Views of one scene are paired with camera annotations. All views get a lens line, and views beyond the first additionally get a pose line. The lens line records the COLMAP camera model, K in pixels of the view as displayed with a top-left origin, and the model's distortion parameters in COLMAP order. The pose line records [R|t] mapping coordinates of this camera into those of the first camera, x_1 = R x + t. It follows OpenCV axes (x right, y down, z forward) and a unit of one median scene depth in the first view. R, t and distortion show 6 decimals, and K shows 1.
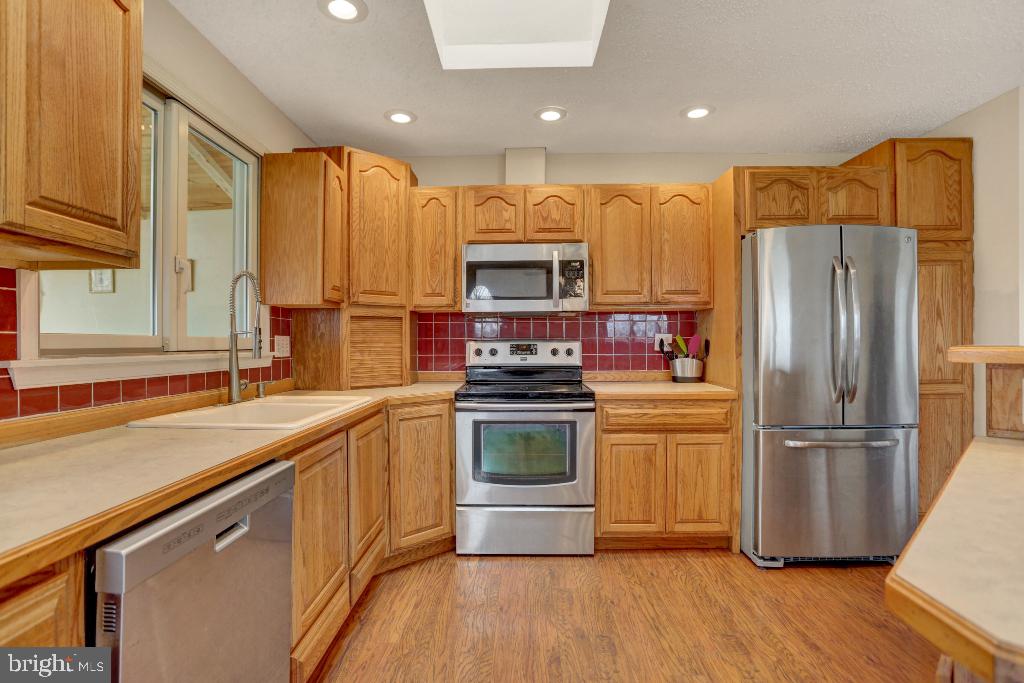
lens RADIAL K [[498.8, 0, 514.5], [0, 498.8, 342.0], [0, 0, 1]] dist [-0.066582, 0.023843]
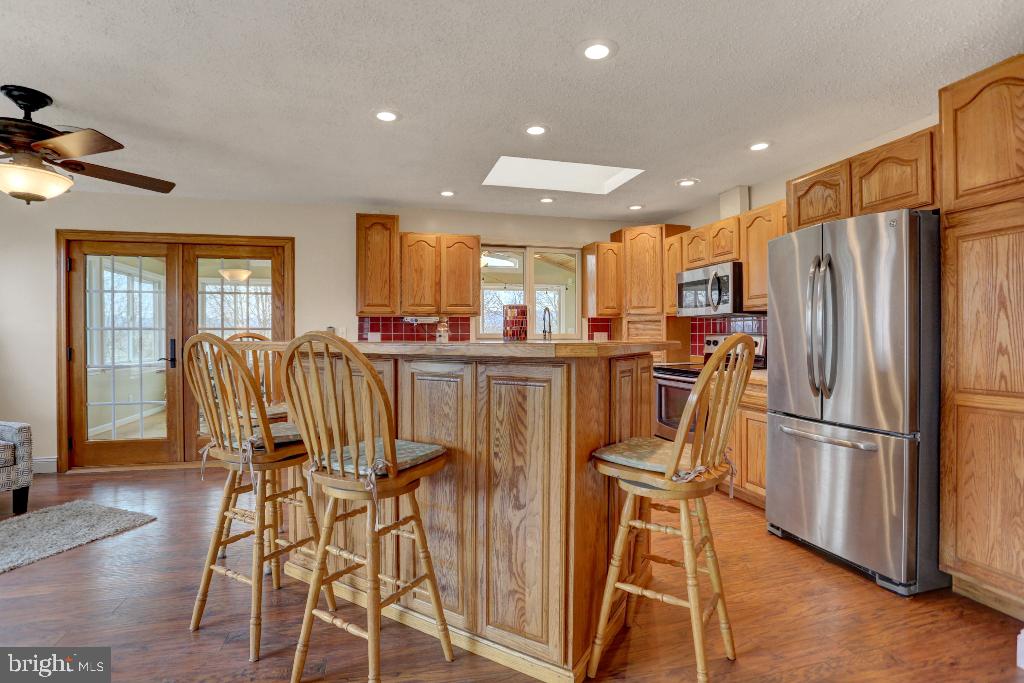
lens RADIAL K [[498.8, 0, 507.6], [0, 498.8, 340.6], [0, 0, 1]] dist [-0.066582, 0.023843]
pose [[0.278713, 0.015221, -0.960254, 1.357201], [0.001174, 0.999868, 0.016190, -0.011957], [0.960374, -0.005640, 0.278658, 0.068713]]
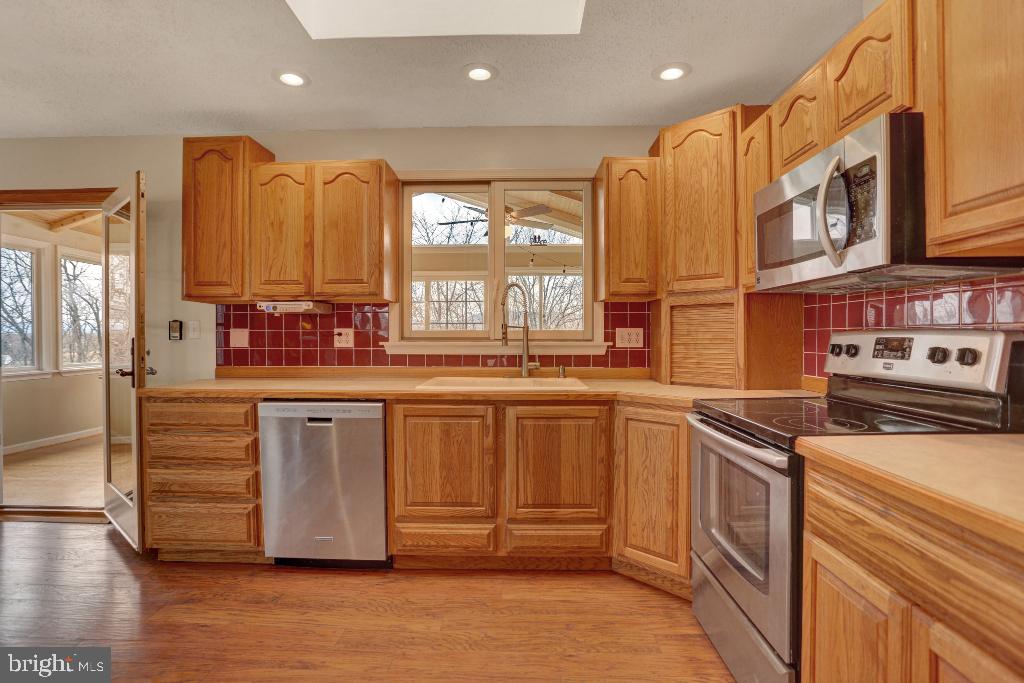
lens RADIAL K [[498.8, 0, 508.2], [0, 498.8, 339.1], [0, 0, 1]] dist [-0.066582, 0.023843]
pose [[-0.002593, 0.011082, -0.999935, 0.636448], [0.001984, 0.999937, 0.011077, -0.001115], [0.999995, -0.001955, -0.002614, 0.723962]]
